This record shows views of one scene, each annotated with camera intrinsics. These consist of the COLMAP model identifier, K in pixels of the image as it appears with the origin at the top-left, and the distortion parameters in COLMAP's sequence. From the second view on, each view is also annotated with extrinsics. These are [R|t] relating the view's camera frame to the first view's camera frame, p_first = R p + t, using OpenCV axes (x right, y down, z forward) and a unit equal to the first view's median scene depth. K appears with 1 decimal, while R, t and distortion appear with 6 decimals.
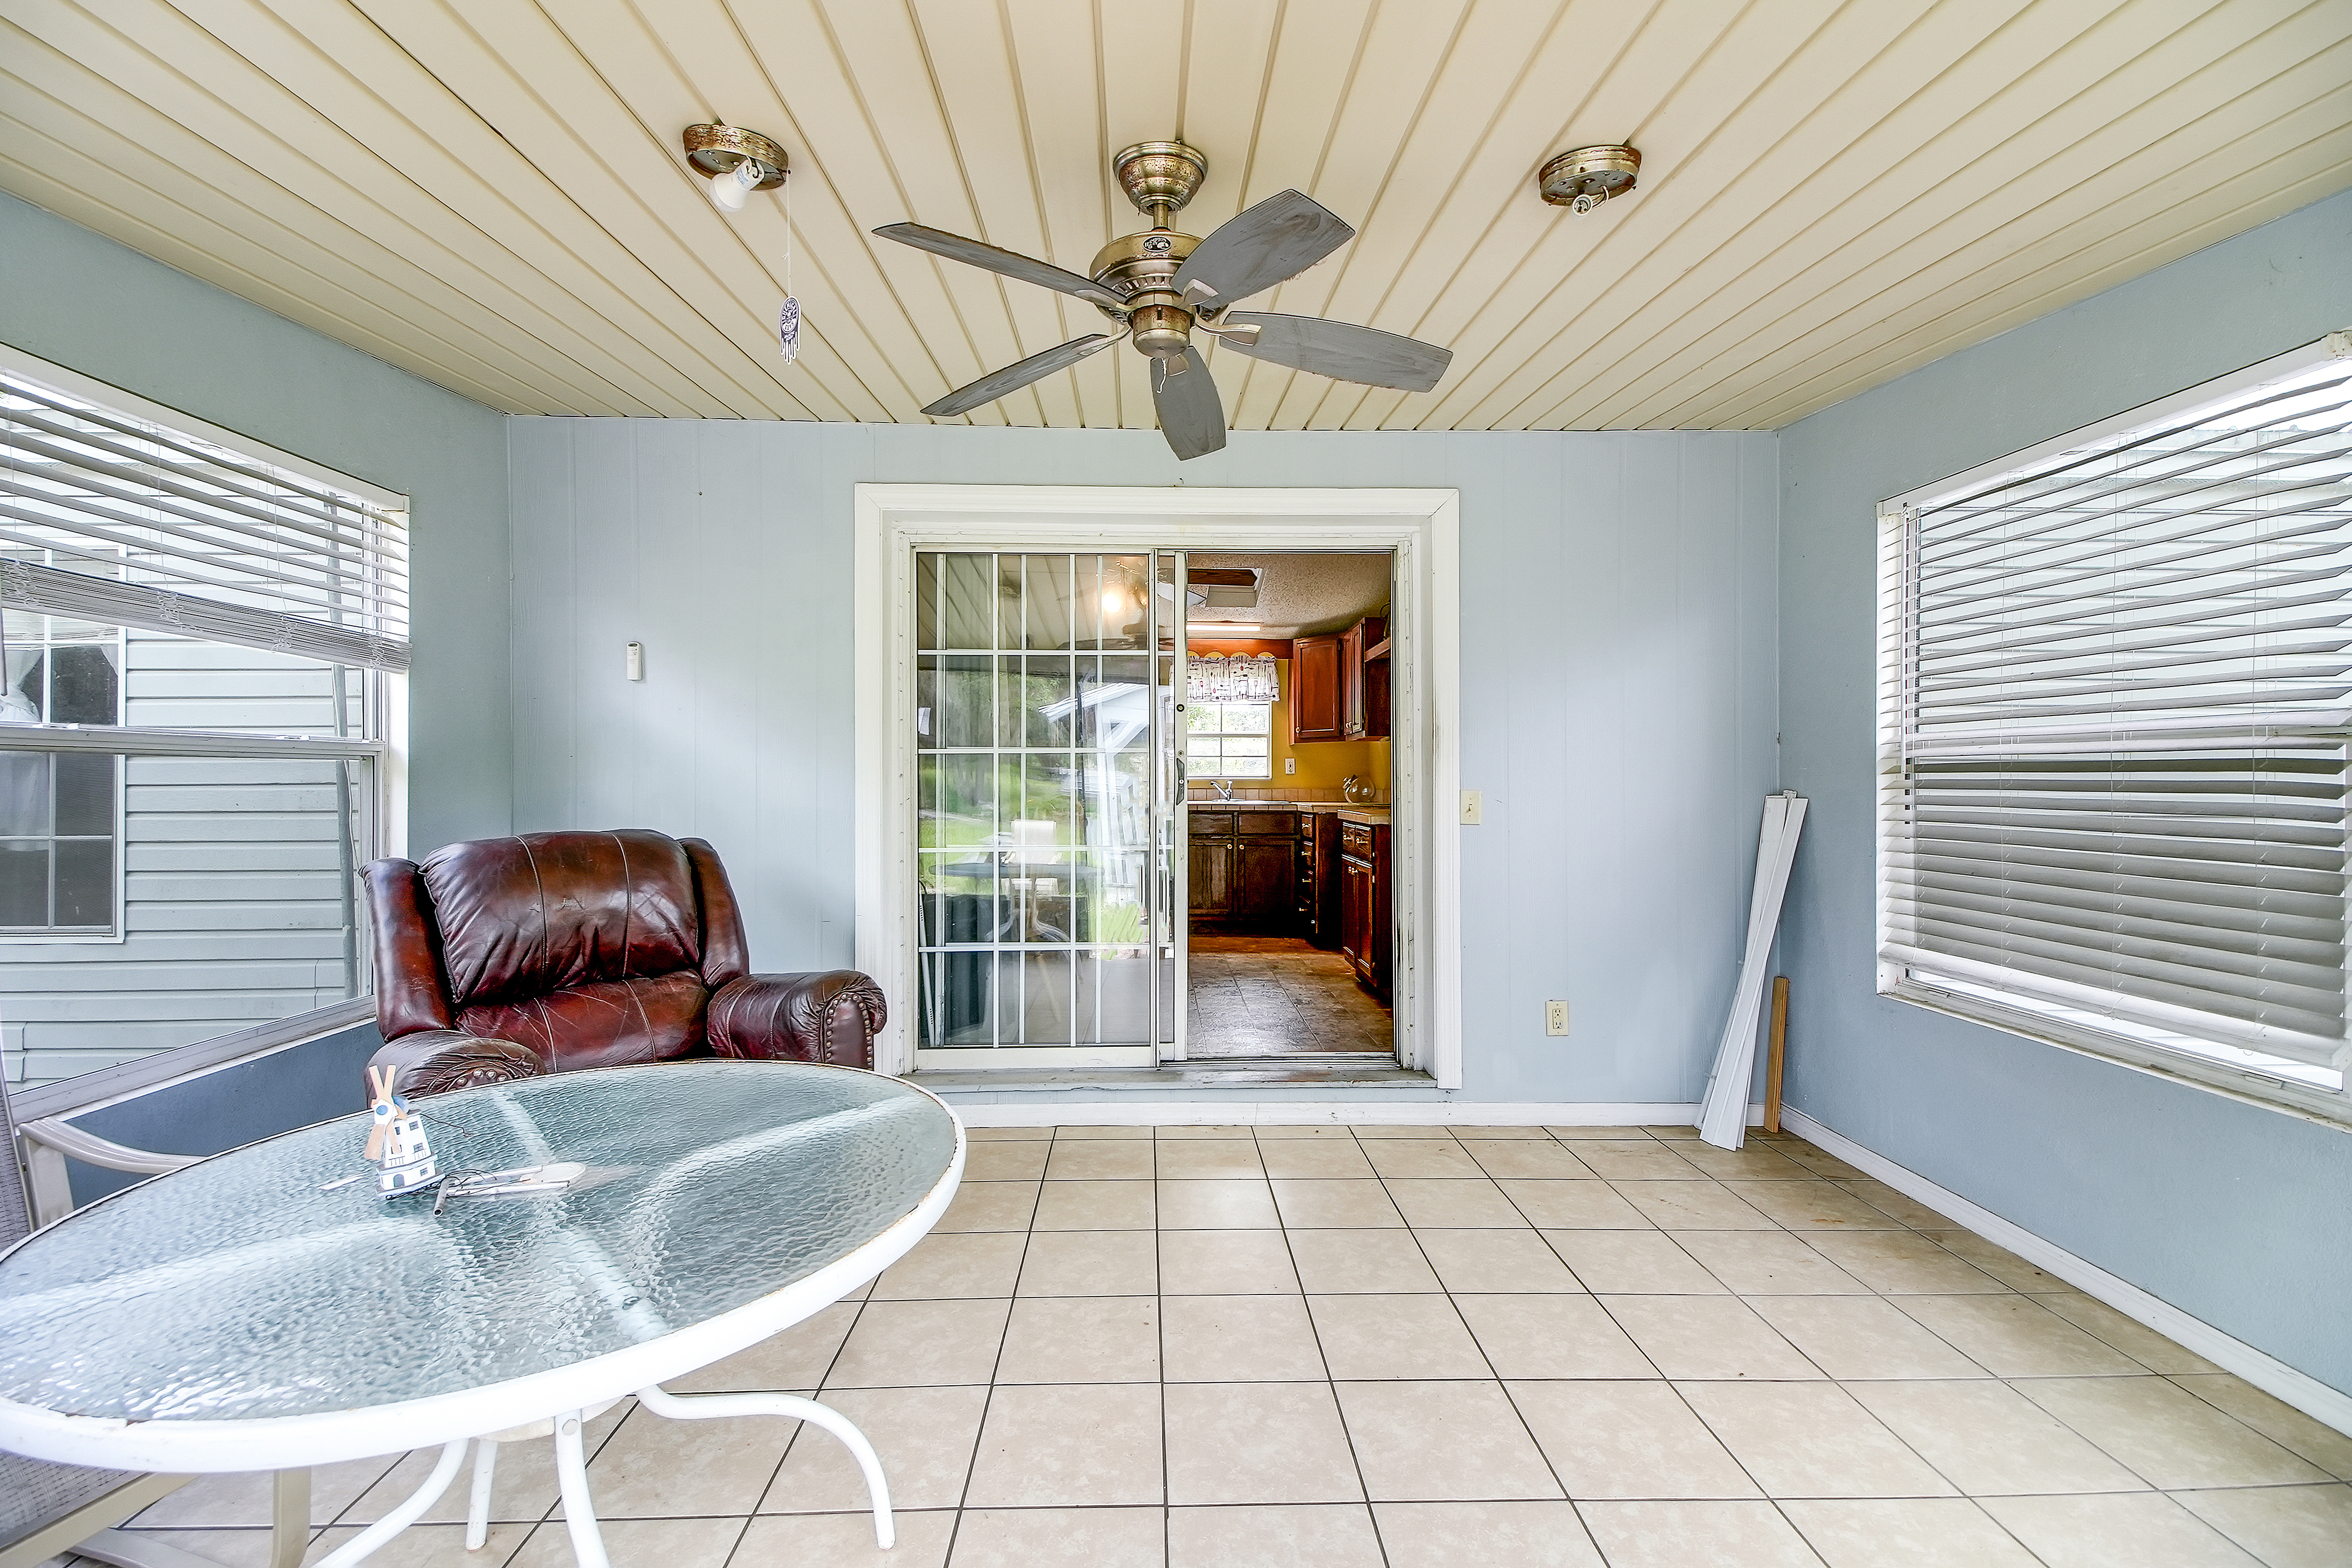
lens RADIAL K [[995.5, 0, 1146.8], [0, 995.5, 752.3], [0, 0, 1]] dist [0.050603, -0.024233]
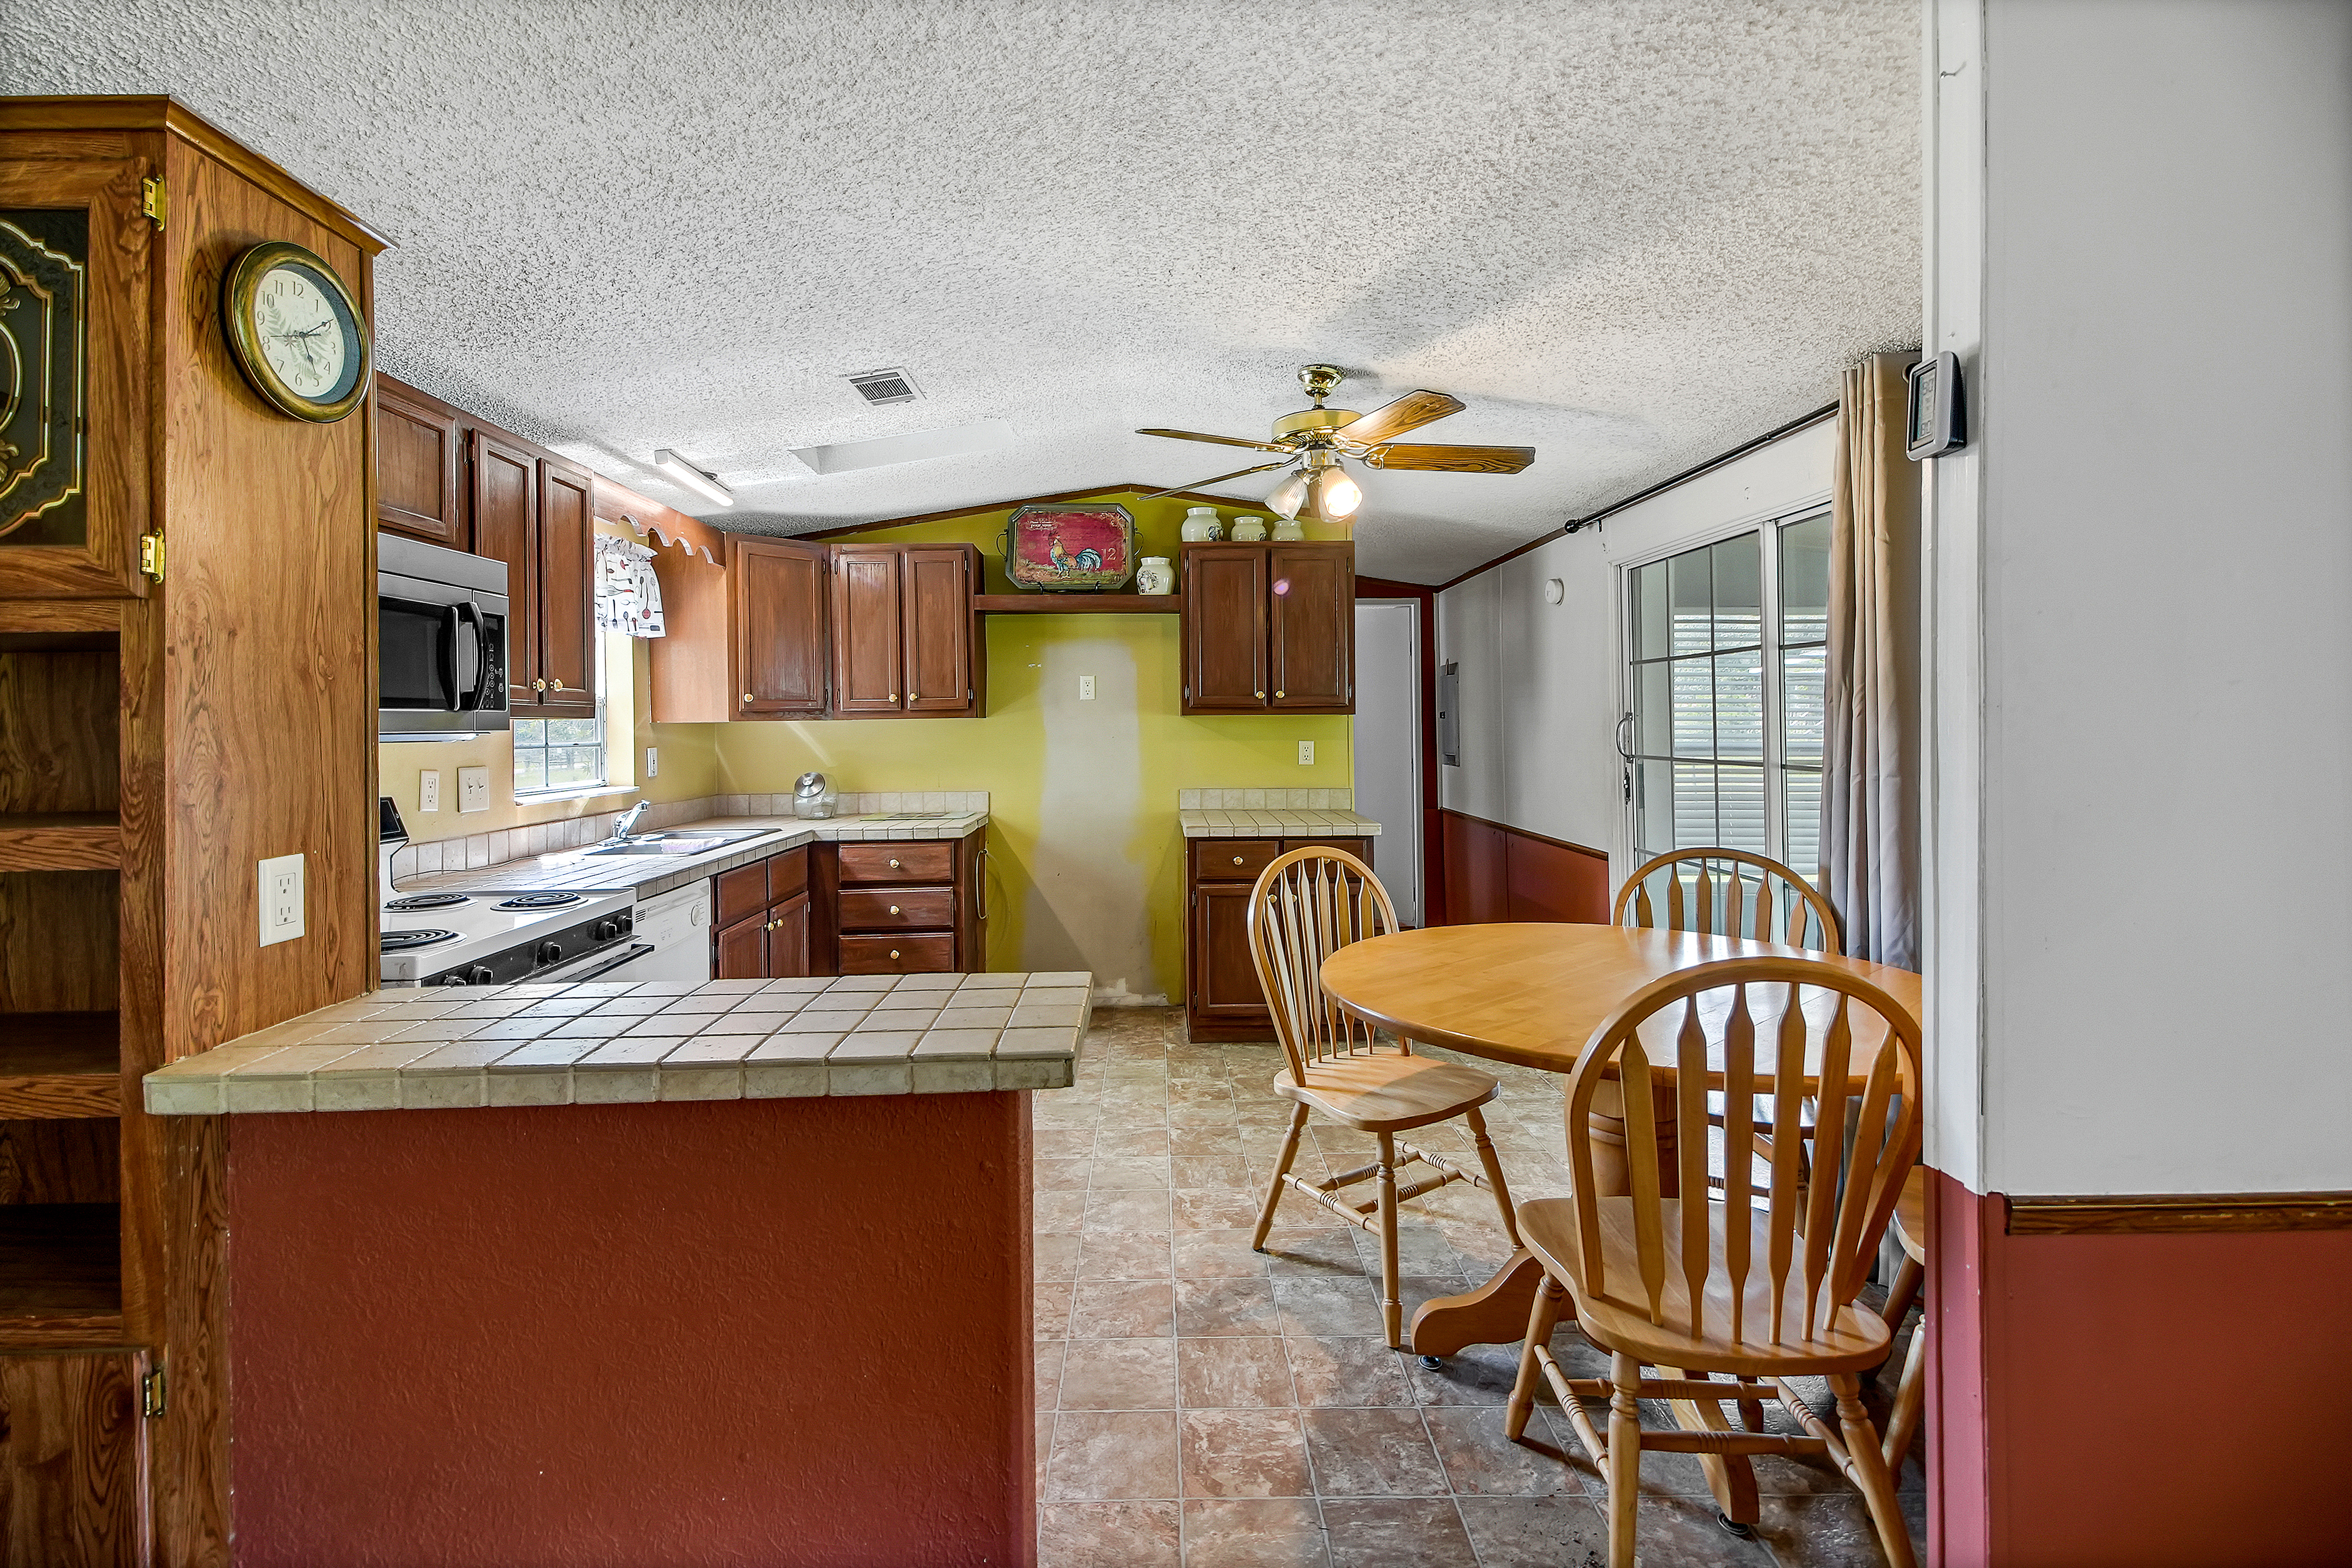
lens RADIAL K [[1012.5, 0, 1176.3], [0, 1012.5, 722.8], [0, 0, 1]] dist [0.055260, -0.026466]
pose [[-0.012228, 0.002109, 0.999923, -0.426866], [-0.018488, 0.999826, -0.002335, -0.011891], [-0.999754, -0.018516, -0.012187, 0.770648]]
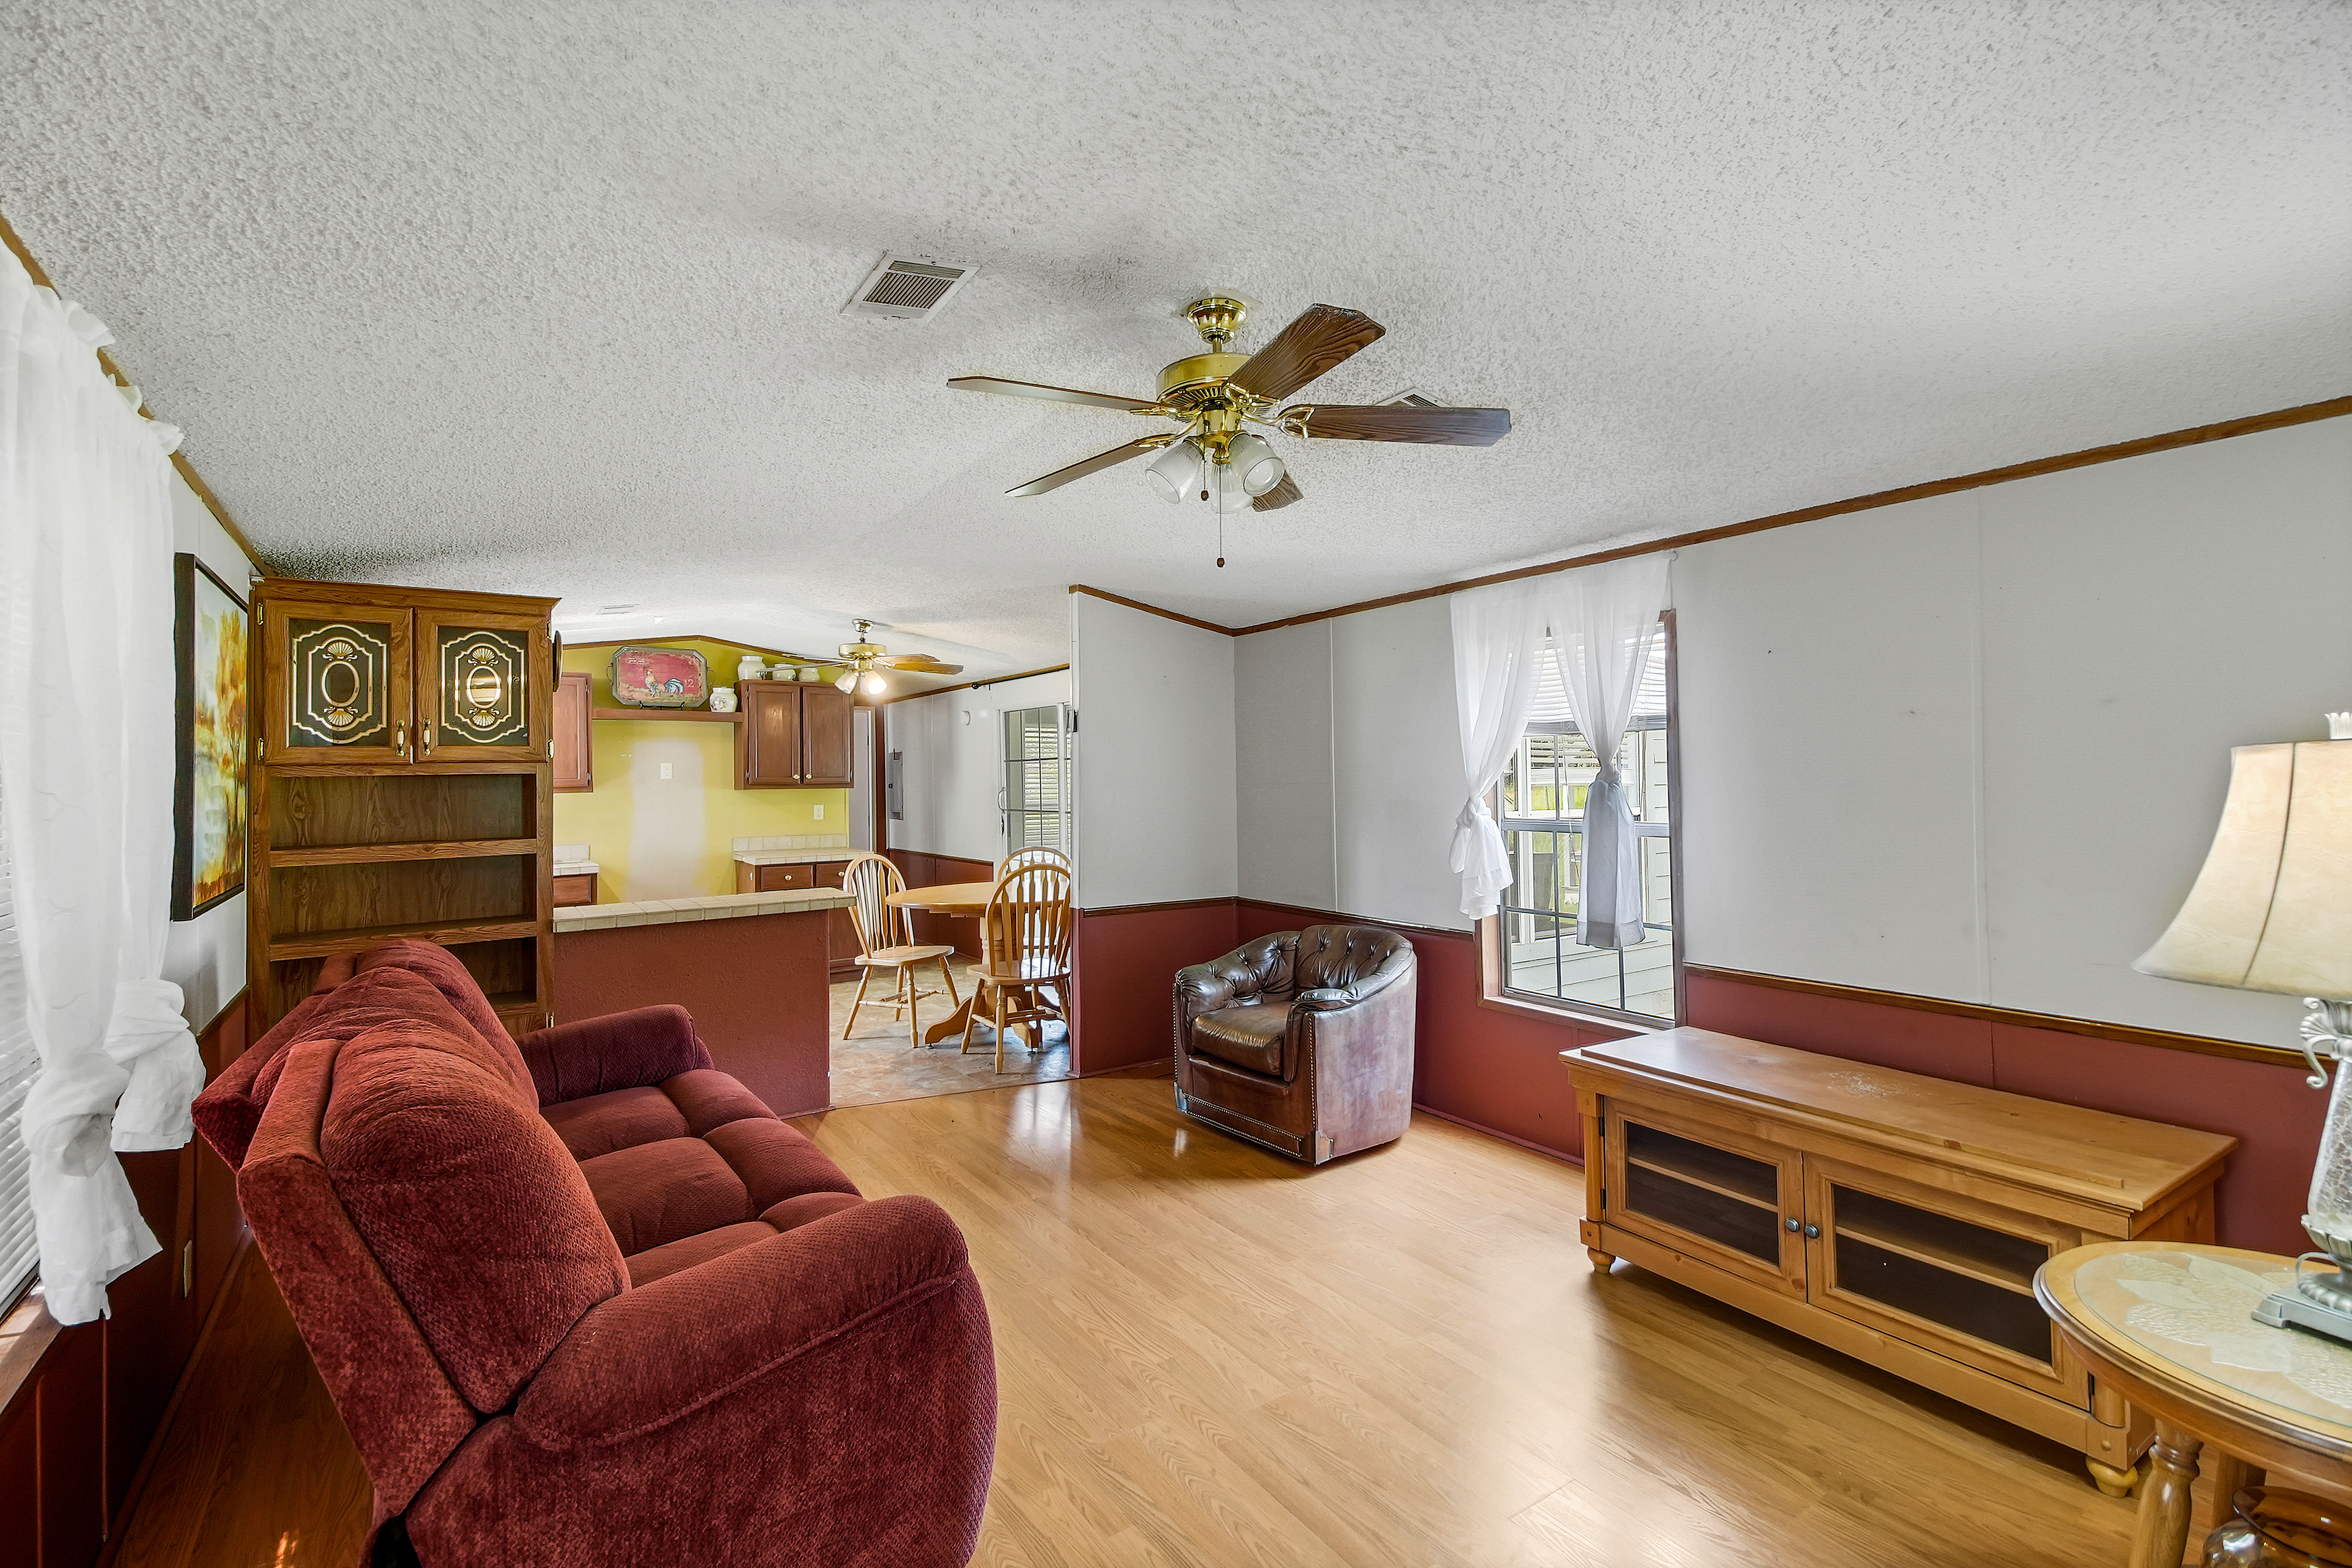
lens RADIAL K [[1047.0, 0, 1123.8], [0, 1047.0, 751.9], [0, 0, 1]] dist [0.040459, -0.029013]
pose [[-0.517754, 0.029270, 0.855029, -0.846509], [-0.010676, 0.999116, -0.040667, -0.016839], [-0.855463, -0.030184, -0.516984, 0.963745]]
